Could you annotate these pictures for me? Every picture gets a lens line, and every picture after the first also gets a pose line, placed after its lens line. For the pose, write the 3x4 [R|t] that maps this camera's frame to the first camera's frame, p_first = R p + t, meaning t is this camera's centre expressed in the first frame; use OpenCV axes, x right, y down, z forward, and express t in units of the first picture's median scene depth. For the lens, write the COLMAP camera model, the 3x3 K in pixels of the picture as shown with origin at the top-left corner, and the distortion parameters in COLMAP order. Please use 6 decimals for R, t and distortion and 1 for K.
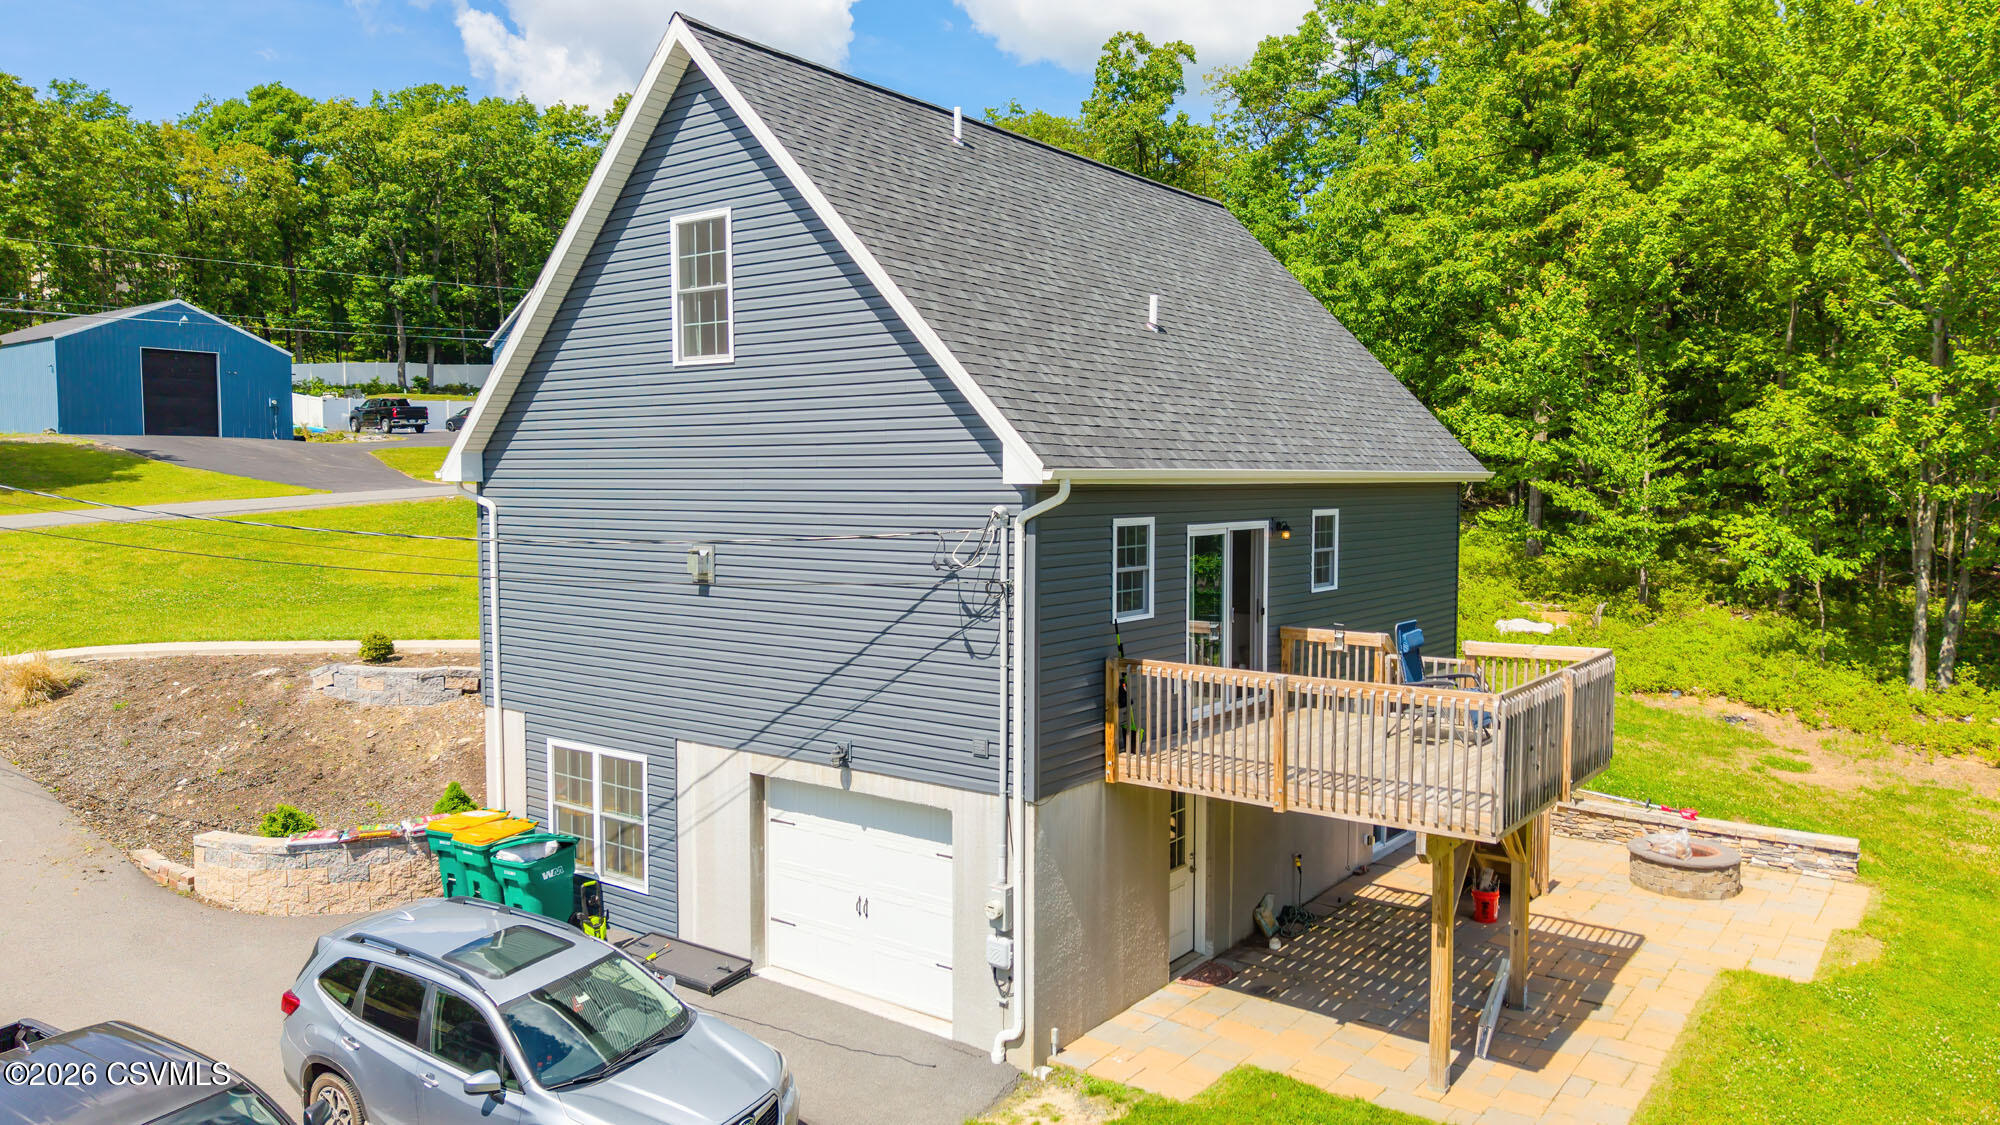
lens RADIAL K [[1324.2, 0, 1000.0], [0, 1324.2, 562.5], [0, 0, 1]] dist [0.041765, -0.035291]
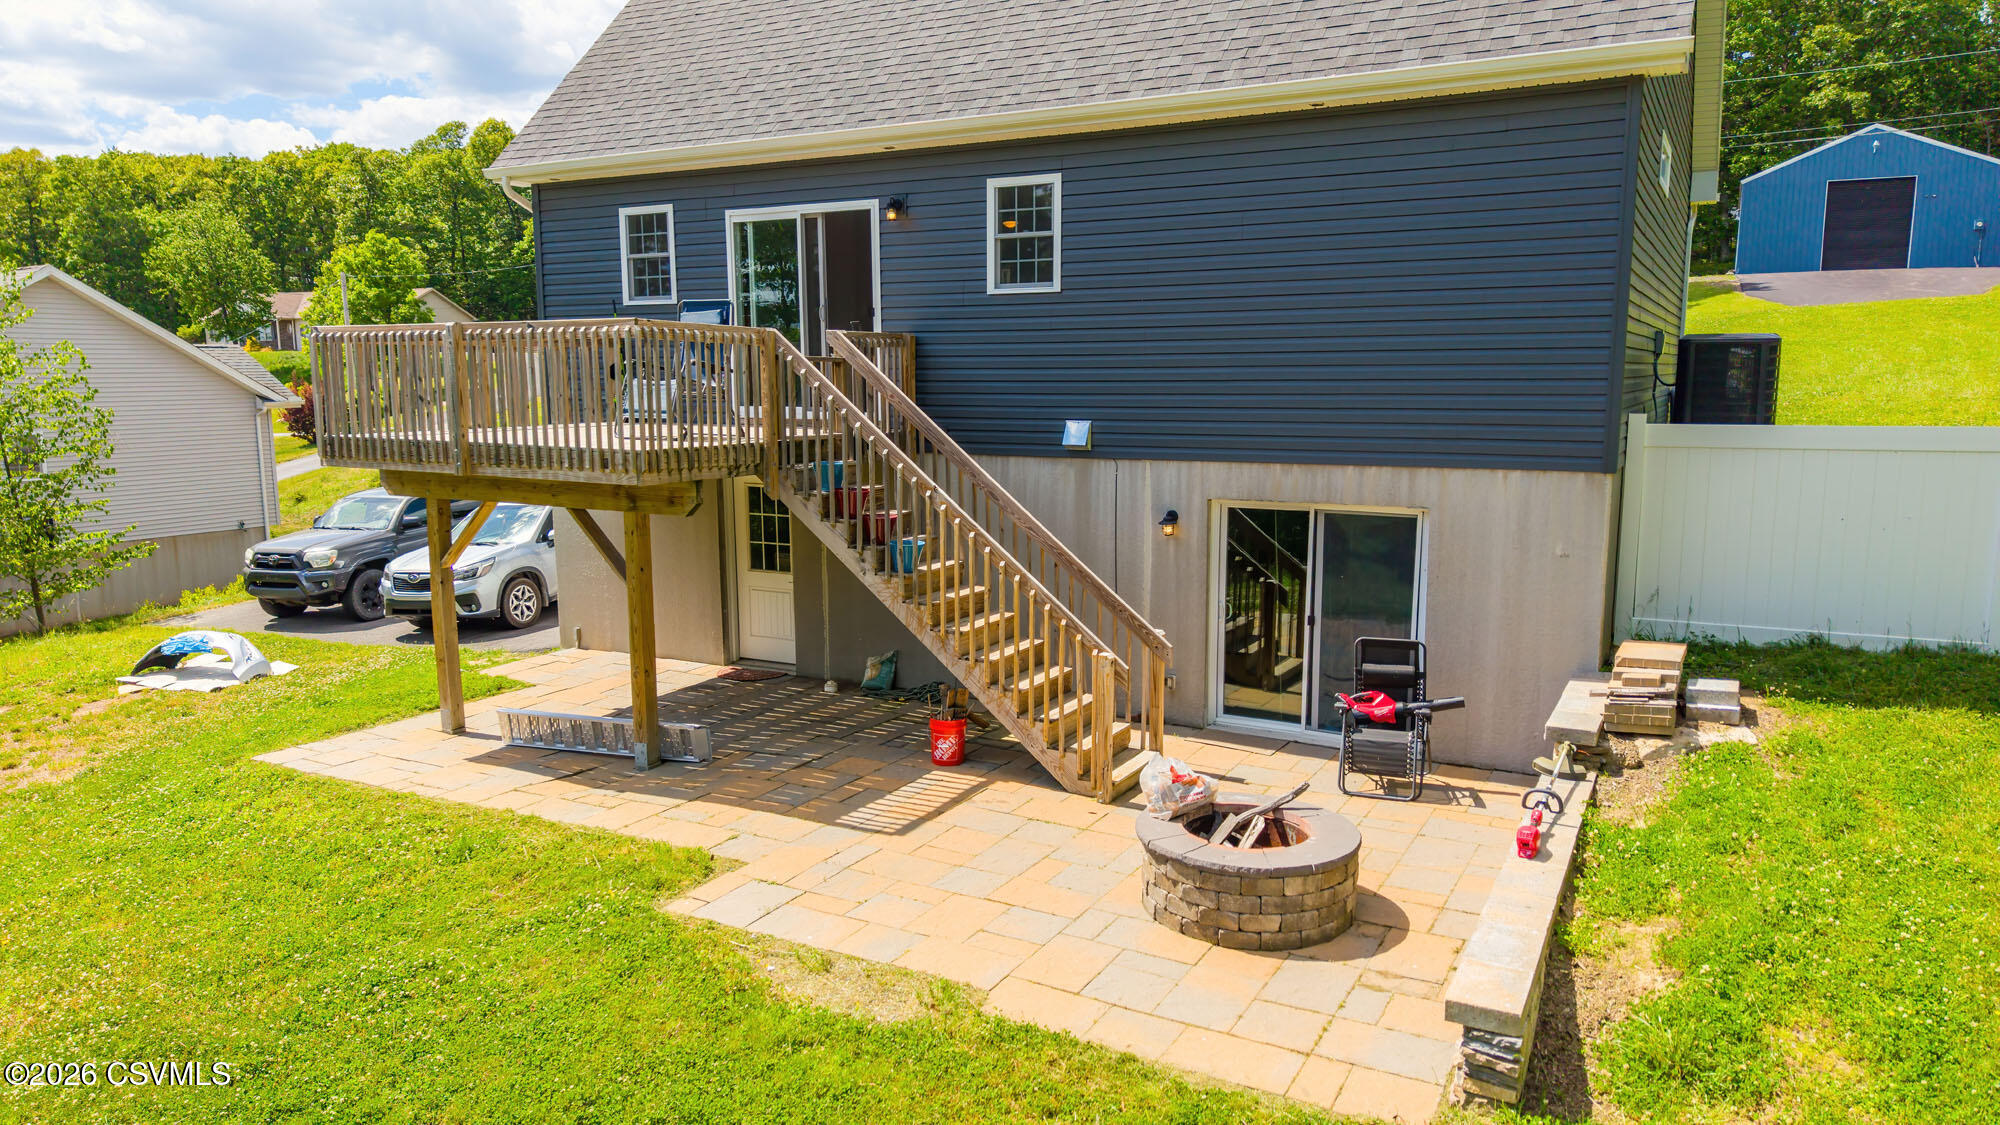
lens RADIAL K [[1324.2, 0, 1000.0], [0, 1324.2, 562.5], [0, 0, 1]] dist [0.041765, -0.035291]
pose [[0.143222, 0.142677, -0.979352, 1.064790], [-0.058901, 0.989029, 0.135472, 0.076385], [0.987936, 0.038282, 0.150055, 0.963084]]
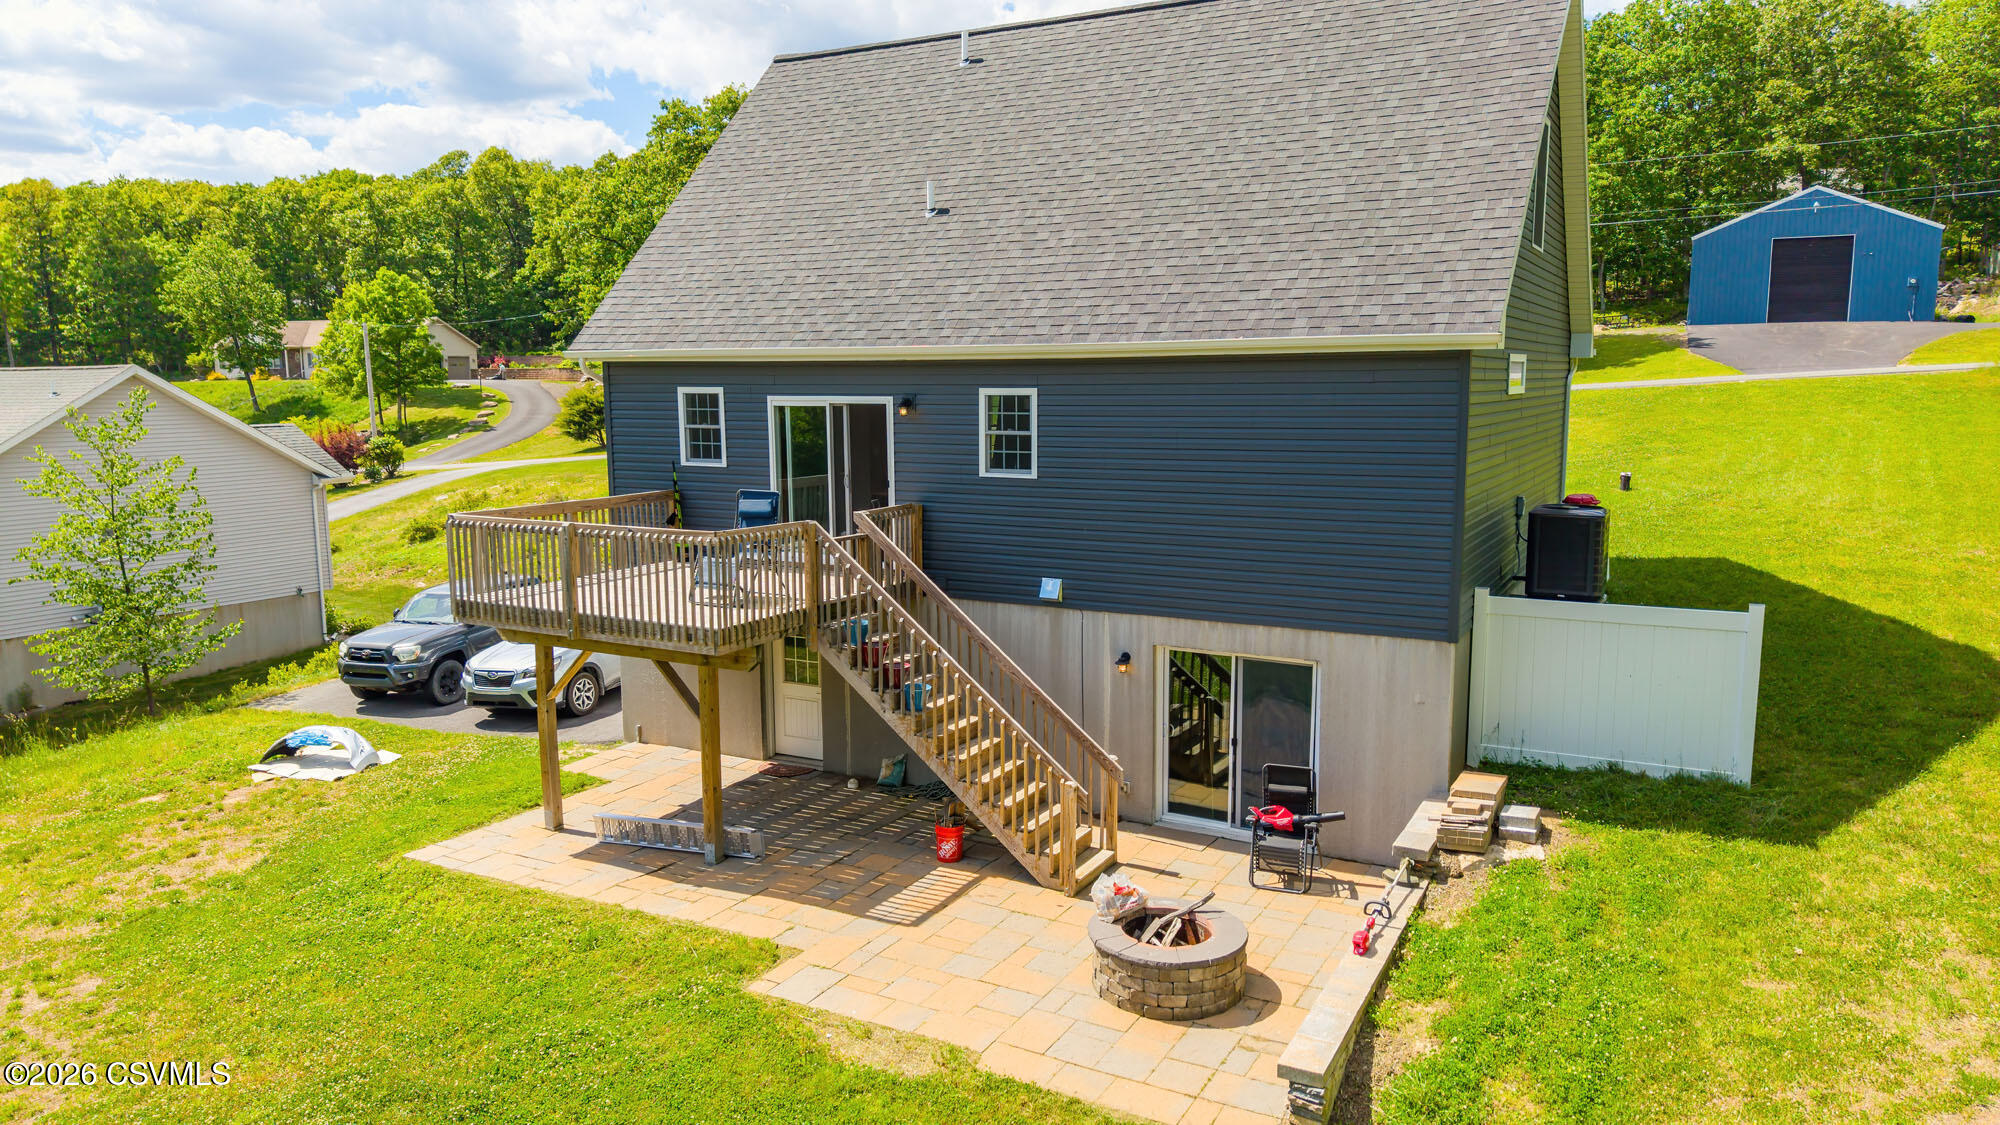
lens RADIAL K [[1324.2, 0, 1000.0], [0, 1324.2, 562.5], [0, 0, 1]] dist [0.041765, -0.035291]
pose [[0.148760, 0.137171, -0.979313, 1.252310], [-0.057177, 0.989869, 0.129965, -0.042680], [0.987219, 0.036661, 0.155096, 0.931216]]
